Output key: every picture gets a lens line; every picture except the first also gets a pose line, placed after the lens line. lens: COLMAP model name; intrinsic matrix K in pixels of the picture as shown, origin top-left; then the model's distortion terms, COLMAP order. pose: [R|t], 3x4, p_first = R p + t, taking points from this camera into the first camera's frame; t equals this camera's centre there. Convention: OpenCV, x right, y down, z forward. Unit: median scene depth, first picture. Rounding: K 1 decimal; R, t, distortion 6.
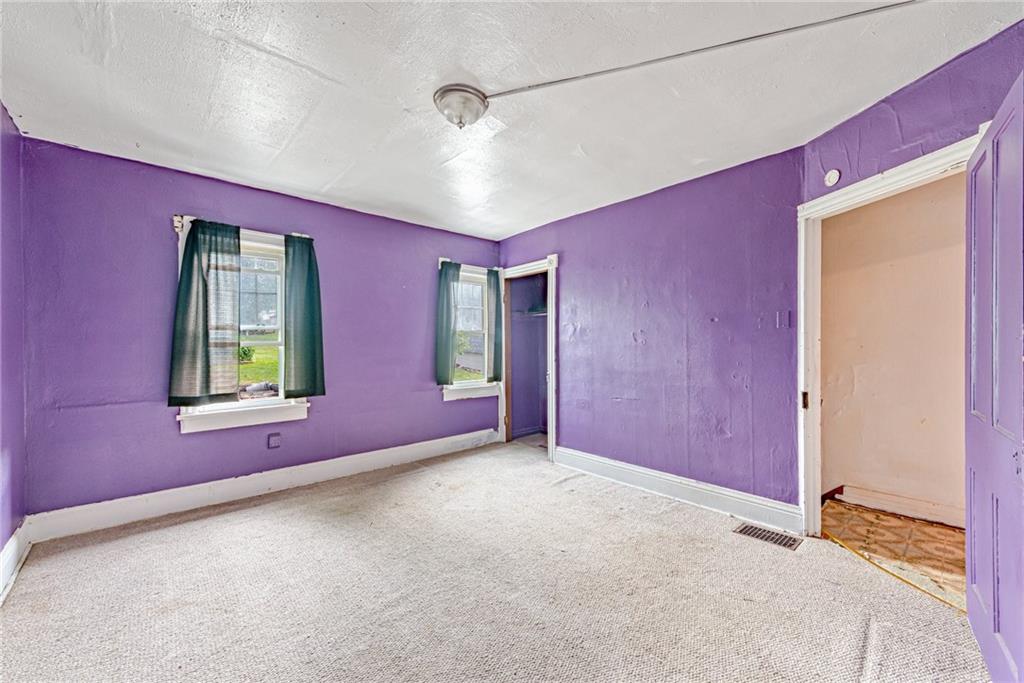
lens RADIAL K [[405.8, 0, 506.1], [0, 405.8, 343.9], [0, 0, 1]] dist [0.012278, -0.001537]
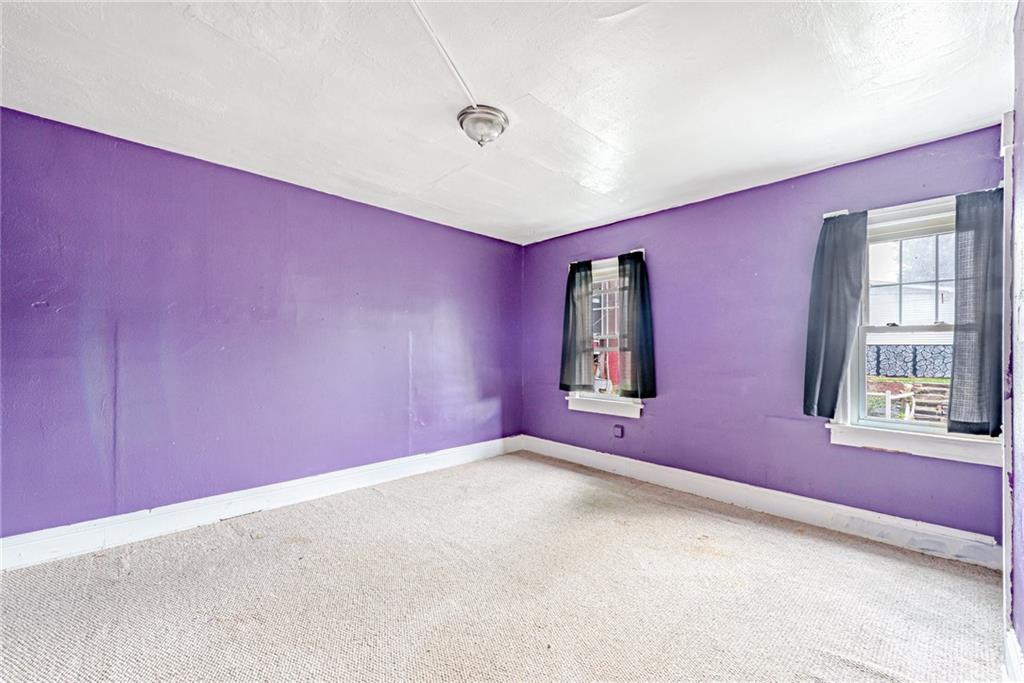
lens RADIAL K [[405.8, 0, 506.0], [0, 405.8, 345.5], [0, 0, 1]] dist [0.012278, -0.001537]
pose [[0.028087, -0.001846, -0.999604, 0.599318], [0.000962, 0.999998, -0.001820, -0.009956], [0.999605, -0.000911, 0.028088, 0.635669]]
